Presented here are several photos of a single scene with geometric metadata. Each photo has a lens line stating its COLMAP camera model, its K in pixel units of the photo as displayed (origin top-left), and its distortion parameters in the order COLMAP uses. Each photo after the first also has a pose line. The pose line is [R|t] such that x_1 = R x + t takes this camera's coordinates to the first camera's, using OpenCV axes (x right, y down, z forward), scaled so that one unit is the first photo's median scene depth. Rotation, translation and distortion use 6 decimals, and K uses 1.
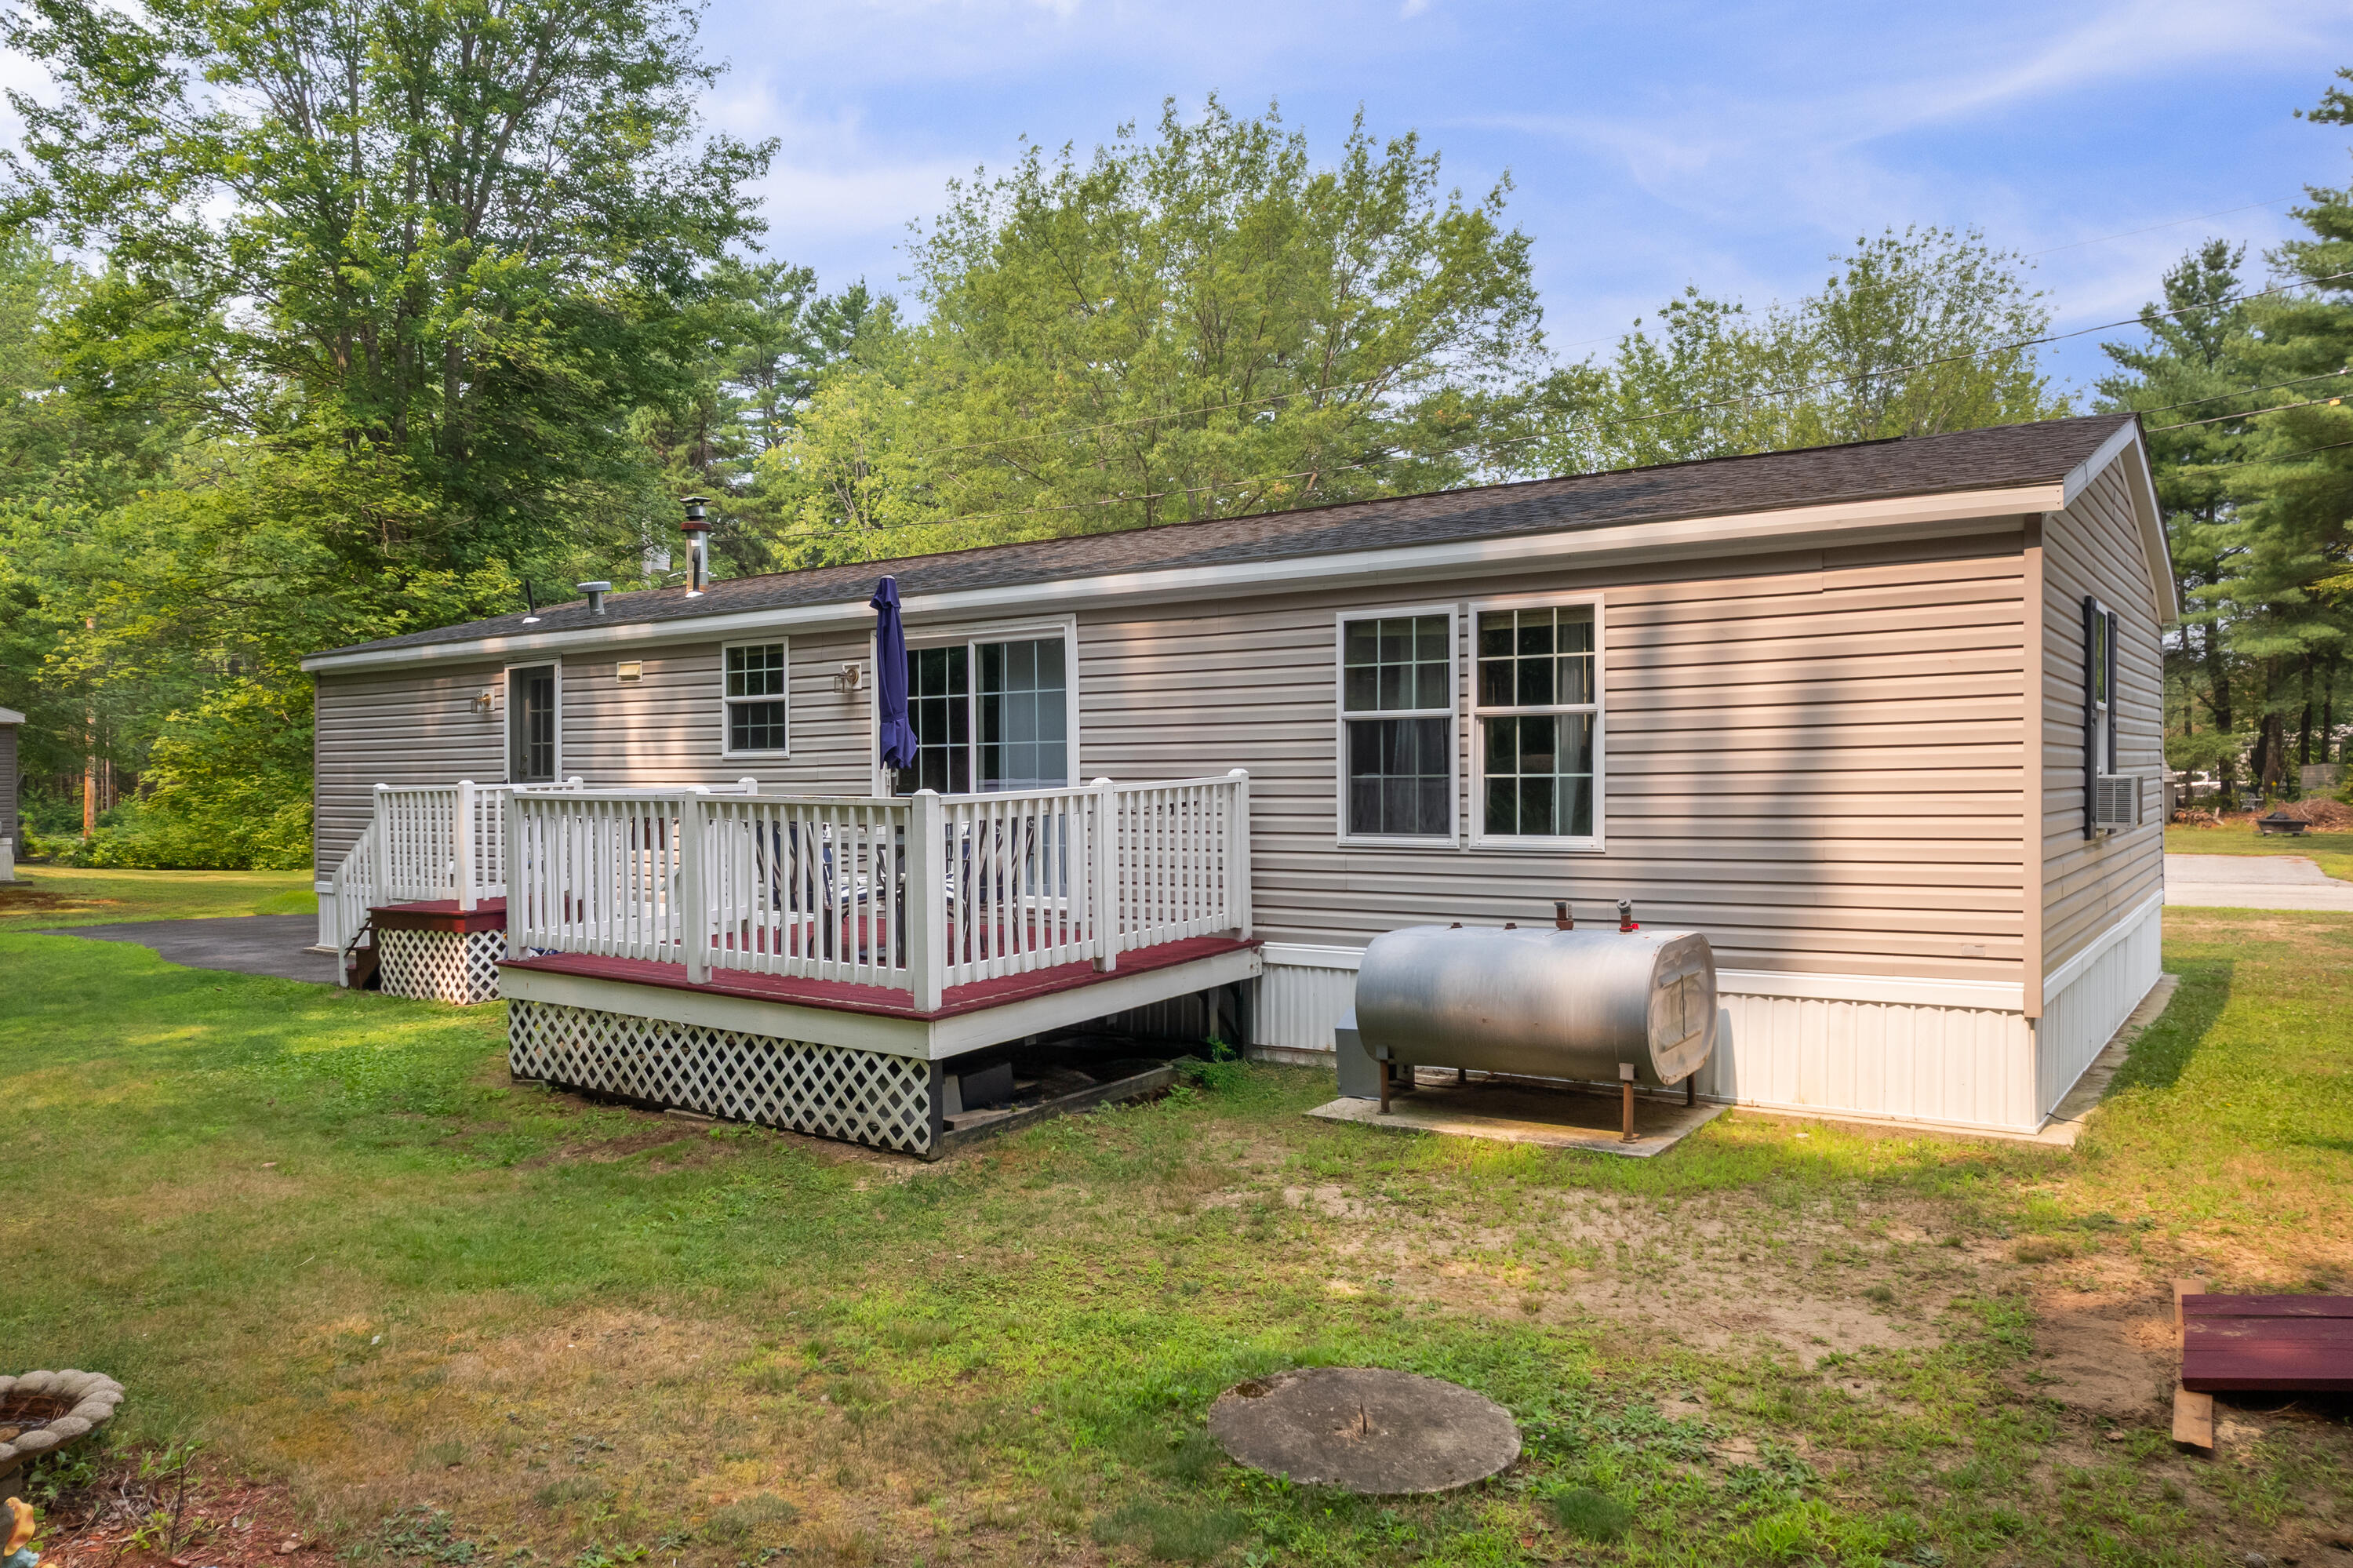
lens RADIAL K [[1567.9, 0, 1107.6], [0, 1567.9, 781.1], [0, 0, 1]] dist [-0.009337, -0.000805]
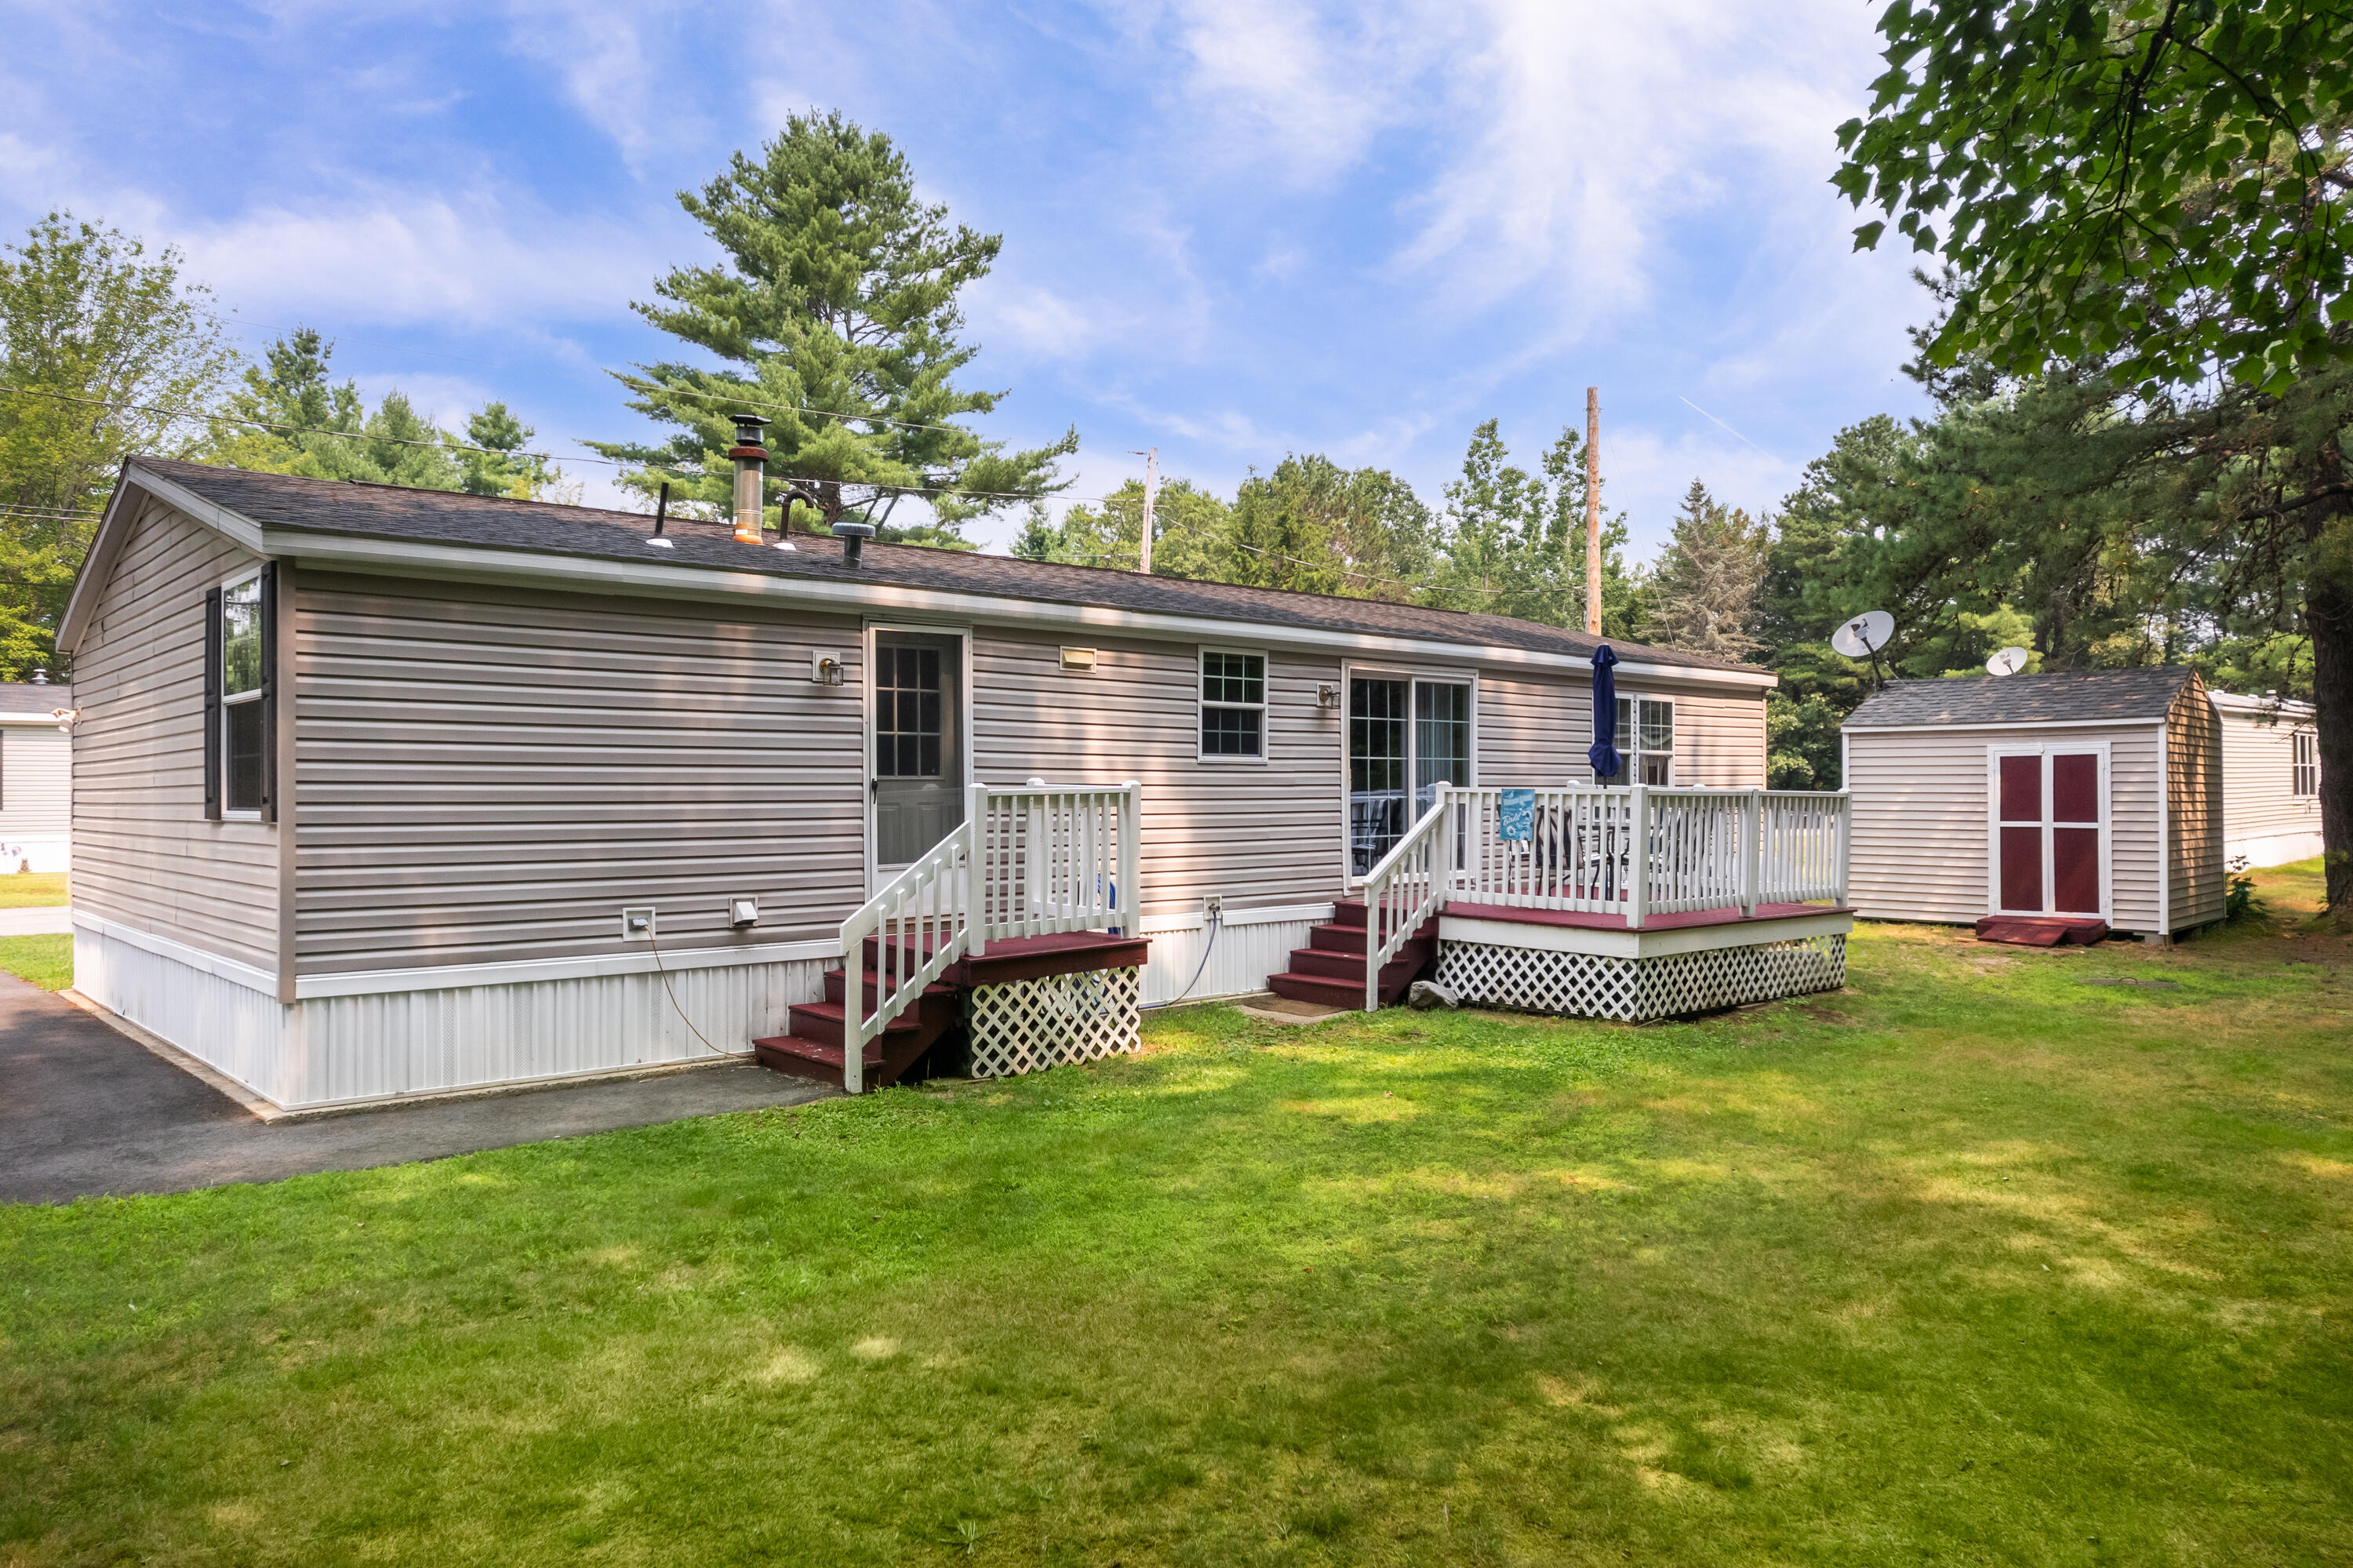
lens RADIAL K [[1567.9, 0, 1107.6], [0, 1567.9, 781.1], [0, 0, 1]] dist [-0.009337, -0.000805]
pose [[0.196500, 0.011677, 0.980434, -1.262770], [0.005417, 0.999901, -0.012994, 0.010206], [-0.980489, 0.007865, 0.196418, 0.888449]]
